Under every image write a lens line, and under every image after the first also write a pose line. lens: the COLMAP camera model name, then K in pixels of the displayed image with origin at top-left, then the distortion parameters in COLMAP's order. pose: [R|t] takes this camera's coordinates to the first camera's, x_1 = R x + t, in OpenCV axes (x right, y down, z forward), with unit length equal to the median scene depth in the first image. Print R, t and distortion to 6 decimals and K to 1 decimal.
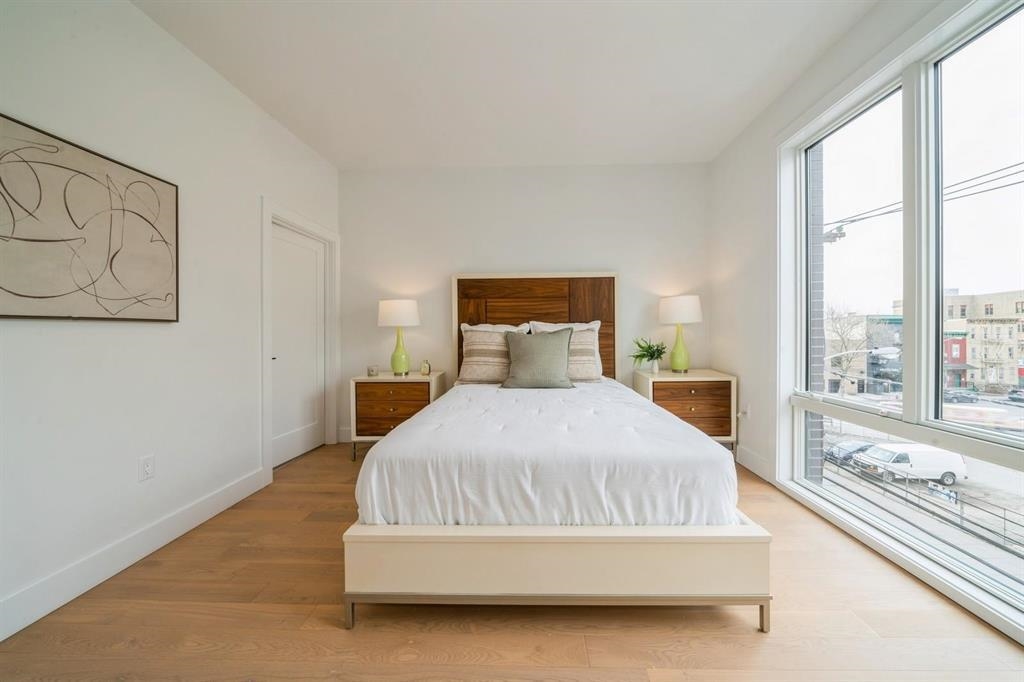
lens RADIAL K [[353.7, 0, 524.4], [0, 353.7, 330.4], [0, 0, 1]] dist [-0.001345, -0.000022]
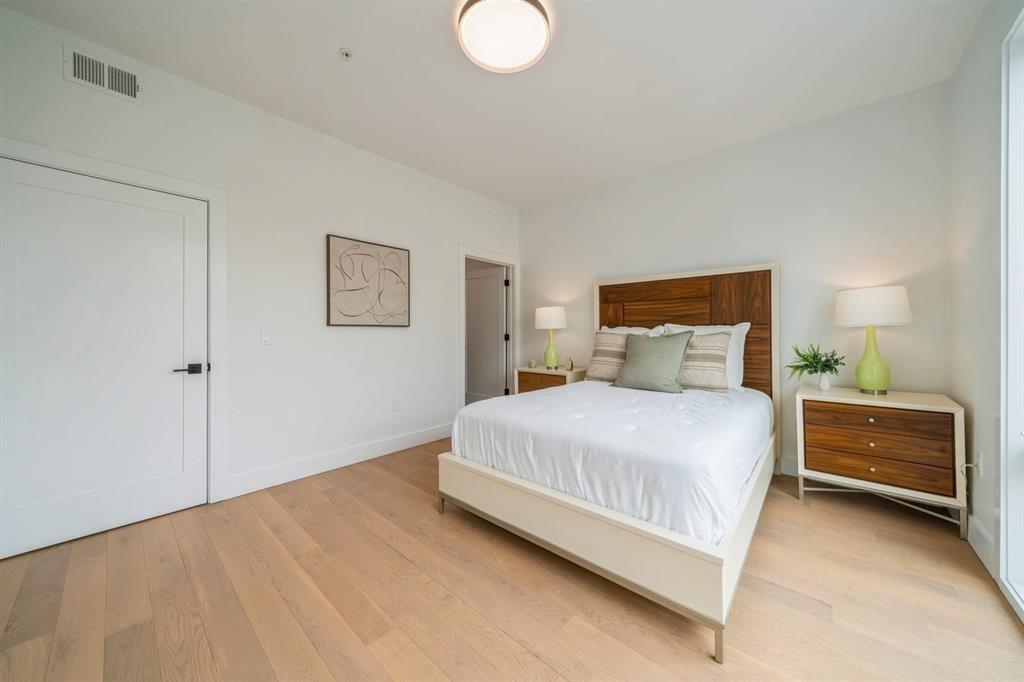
lens RADIAL K [[360.7, 0, 520.3], [0, 360.7, 332.5], [0, 0, 1]] dist [0.006726, 0.000013]
pose [[0.769936, 0.007790, -0.638073, 0.395645], [-0.006358, 0.999969, 0.004537, -0.004161], [0.638089, 0.000563, 0.769962, -0.028512]]
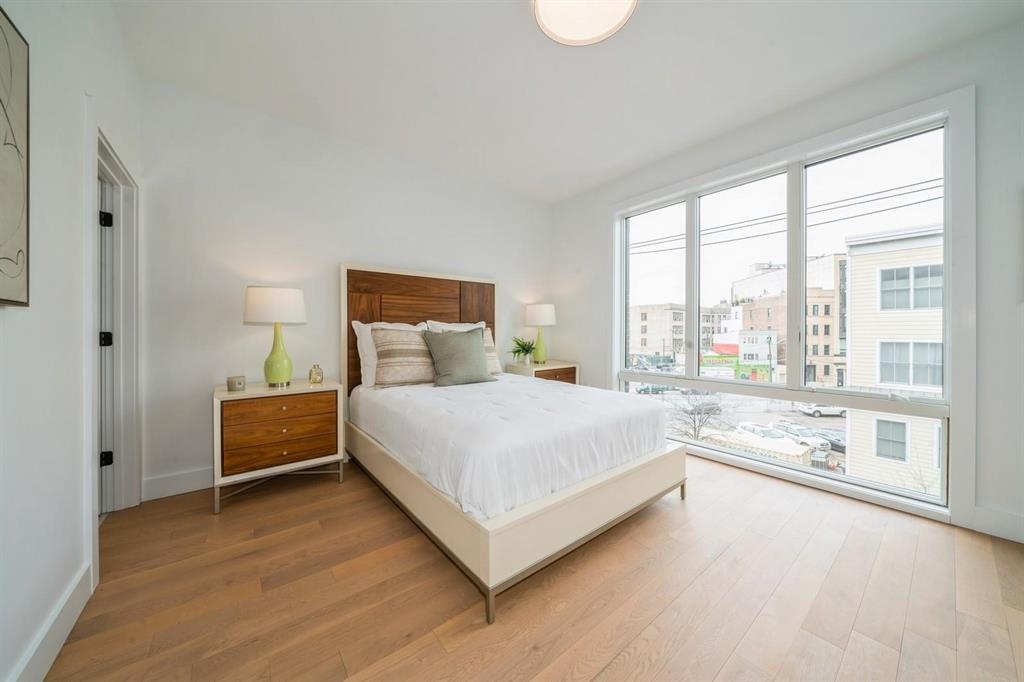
lens RADIAL K [[351.6, 0, 517.7], [0, 351.6, 336.5], [0, 0, 1]] dist [0.000191, 0.000074]
pose [[0.758774, -0.003365, 0.651346, -0.500563], [-0.006765, 0.999892, 0.013046, 0.005383], [-0.651319, -0.014306, 0.758669, 0.091933]]
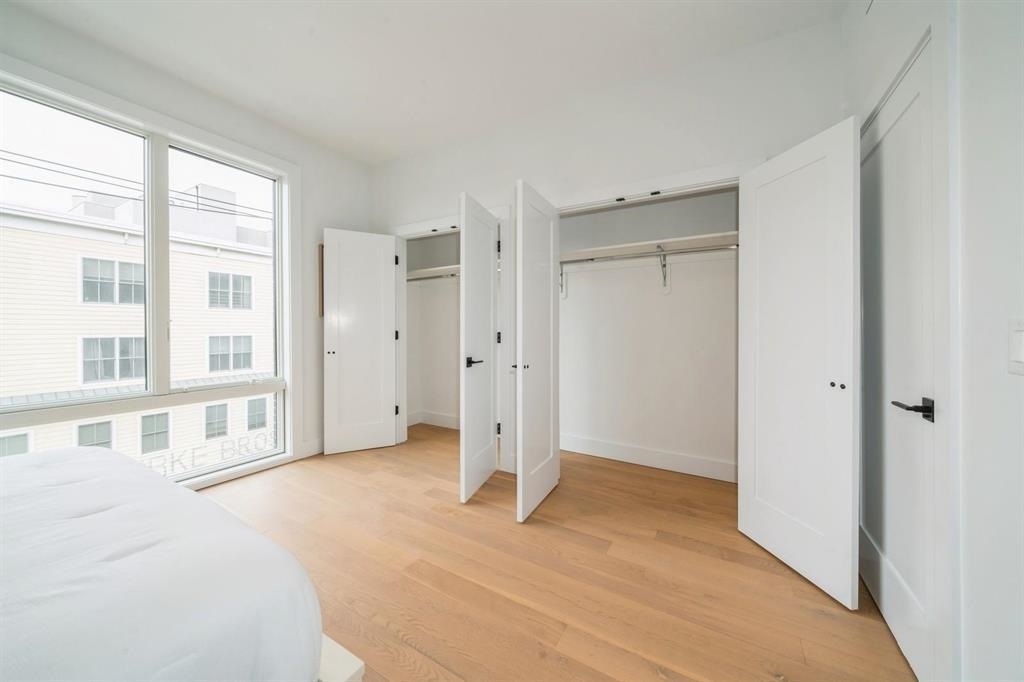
lens RADIAL K [[353.7, 0, 524.4], [0, 353.7, 330.4], [0, 0, 1]] dist [-0.001345, -0.000022]
pose [[-0.885712, -0.002652, 0.464227, -0.468020], [0.001369, 0.999964, 0.008323, 0.000115], [-0.464233, 0.008007, -0.885677, 0.639037]]
